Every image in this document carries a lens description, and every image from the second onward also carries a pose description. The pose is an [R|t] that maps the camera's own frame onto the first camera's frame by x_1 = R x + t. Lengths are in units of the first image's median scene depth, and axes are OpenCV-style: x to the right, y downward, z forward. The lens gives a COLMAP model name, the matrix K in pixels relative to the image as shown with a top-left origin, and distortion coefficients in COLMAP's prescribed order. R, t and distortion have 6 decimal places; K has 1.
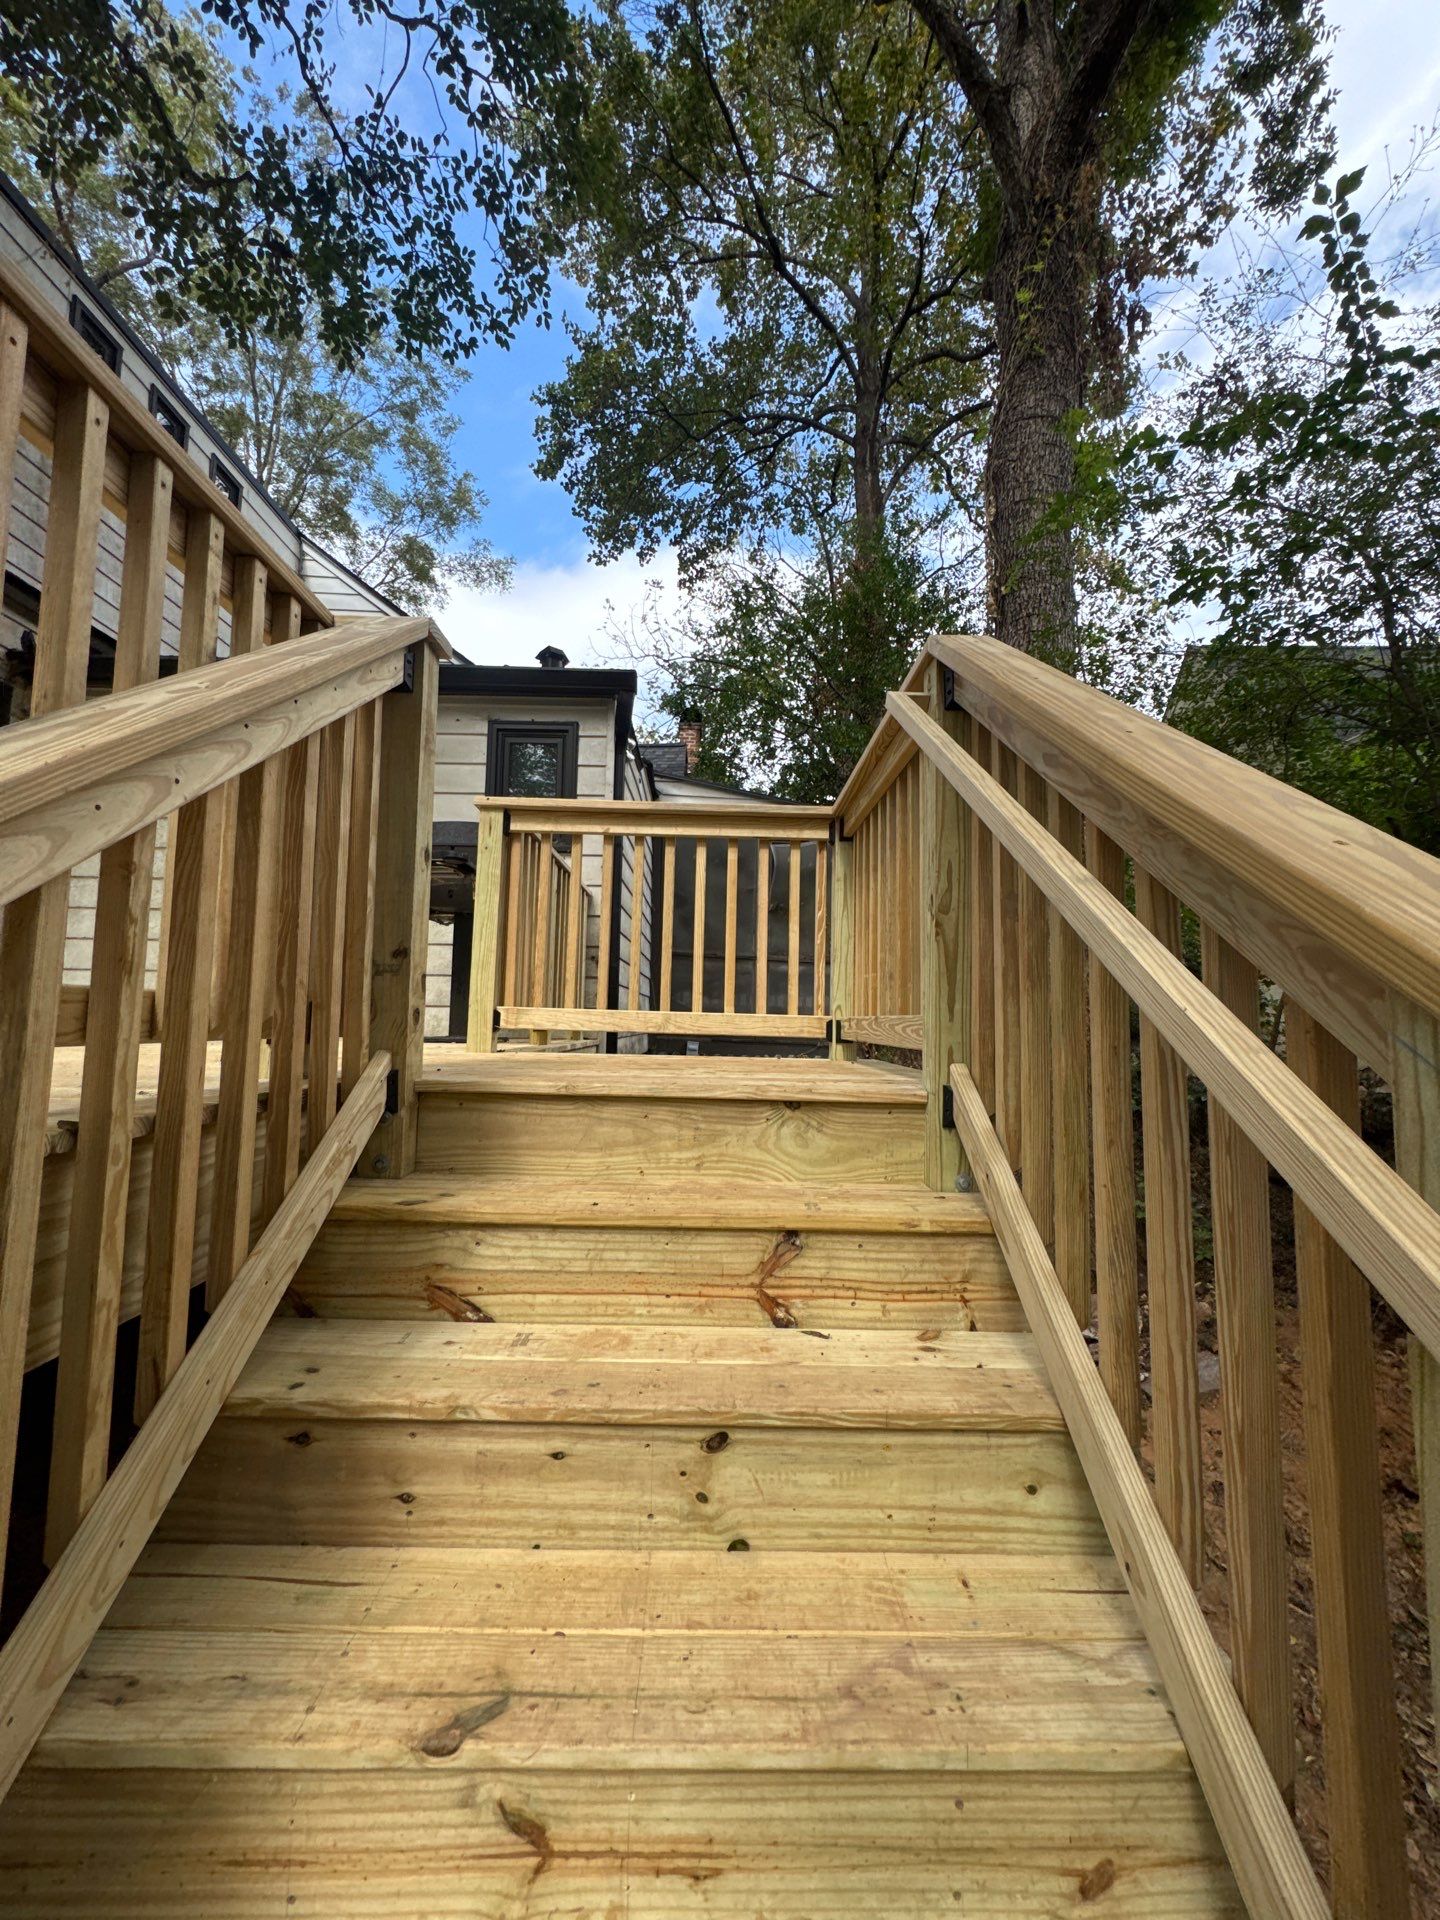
lens RADIAL K [[763.6, 0, 728.4], [0, 763.6, 945.8], [0, 0, 1]] dist [-0.003121, 0.000334]
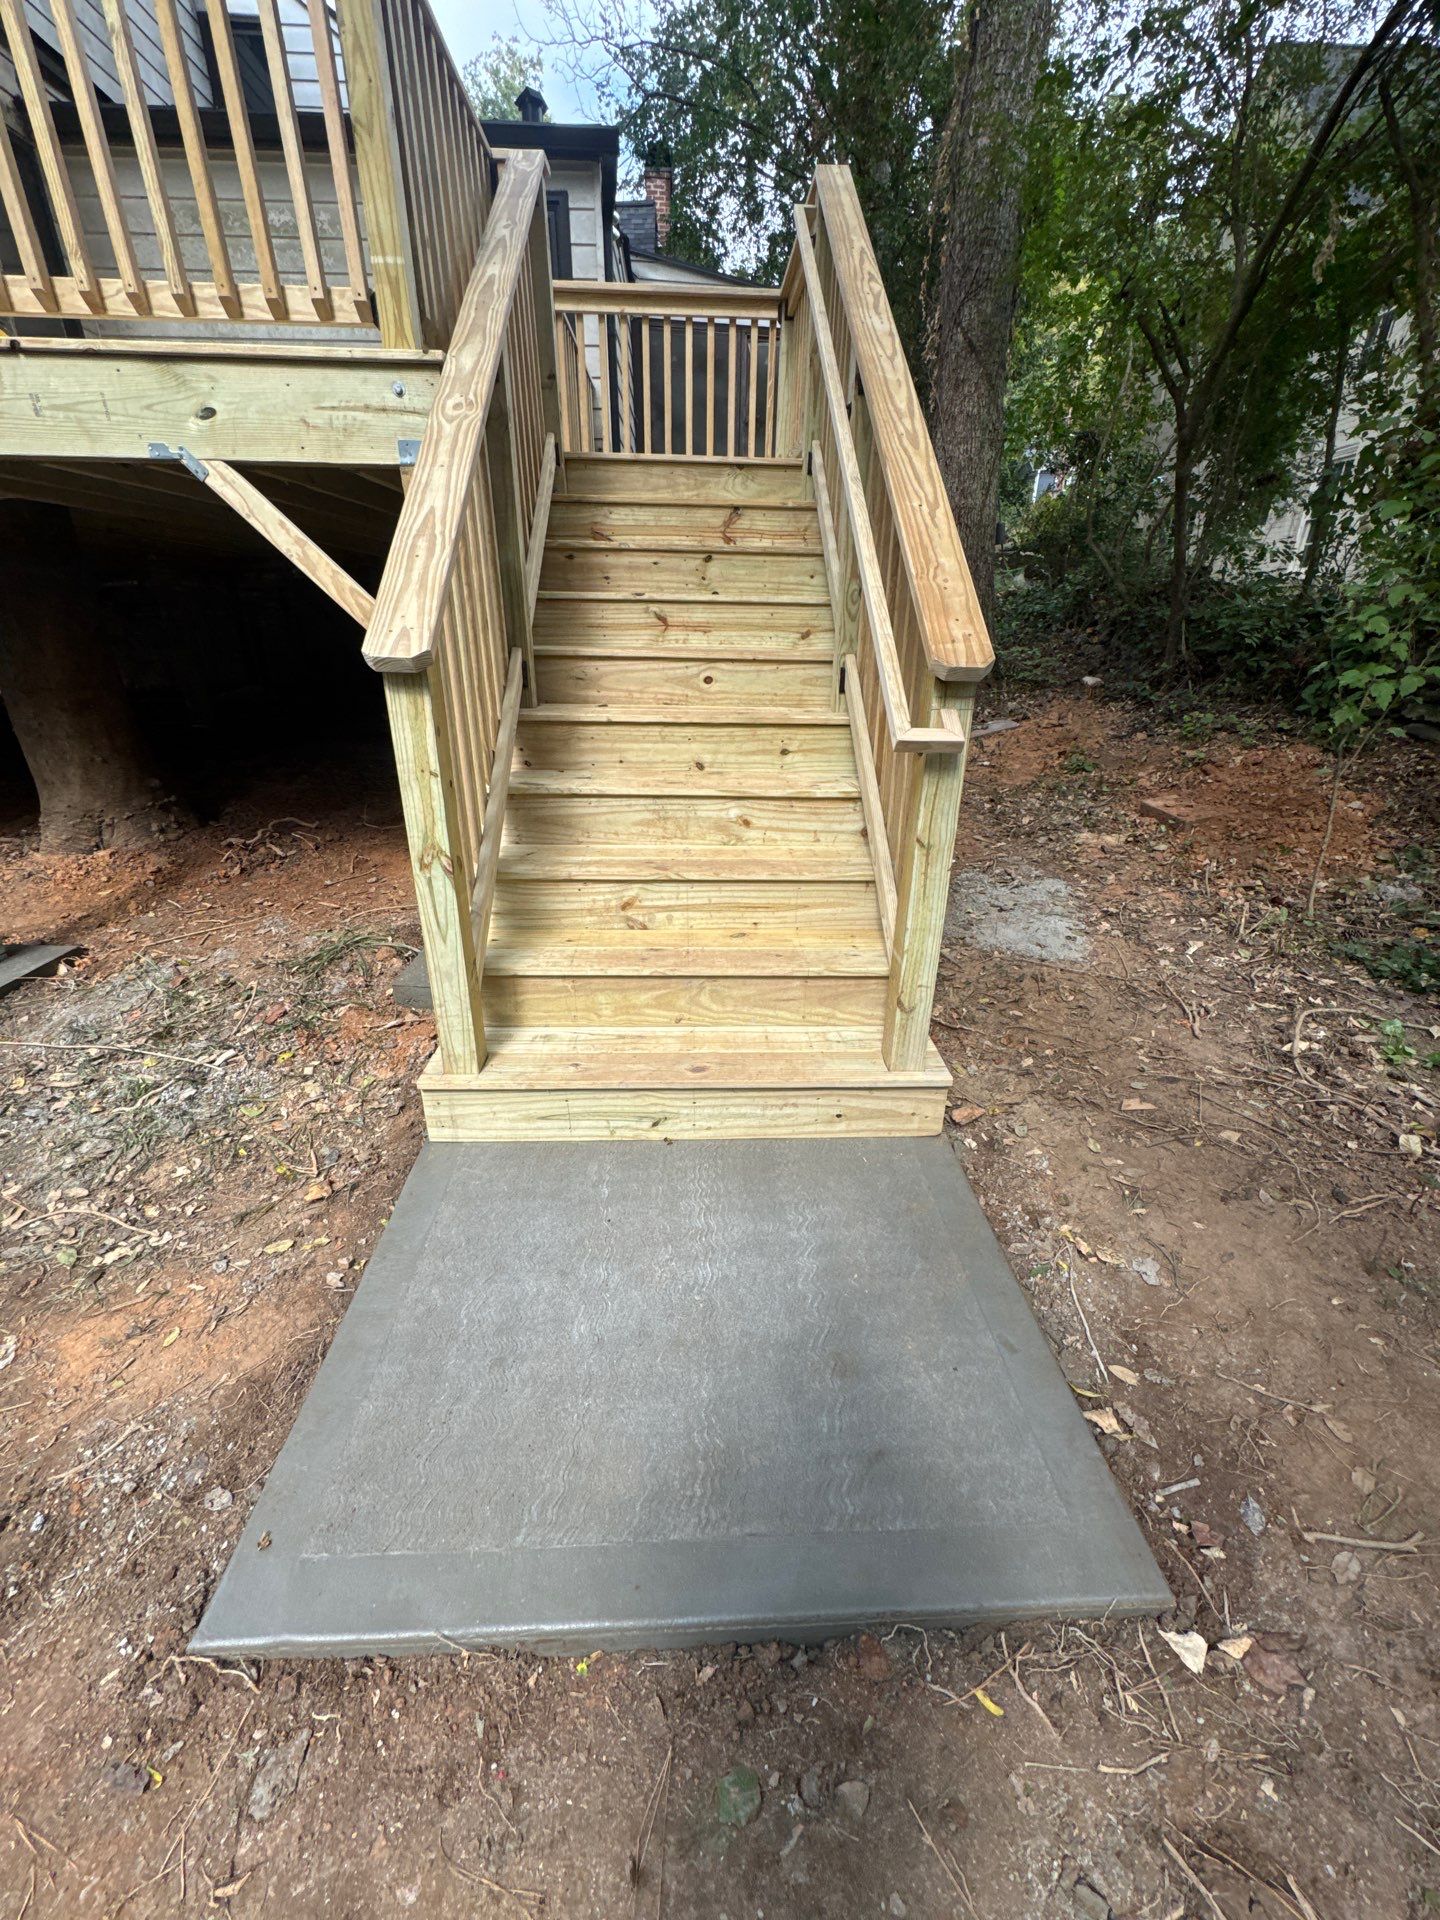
lens RADIAL K [[763.6, 0, 728.4], [0, 763.6, 954.3], [0, 0, 1]] dist [-0.003121, 0.000334]
pose [[0.999734, -0.015410, 0.017186, -0.000673], [0.004627, 0.863212, 0.504820, 0.029850], [-0.022615, -0.504606, 0.863054, -0.148732]]
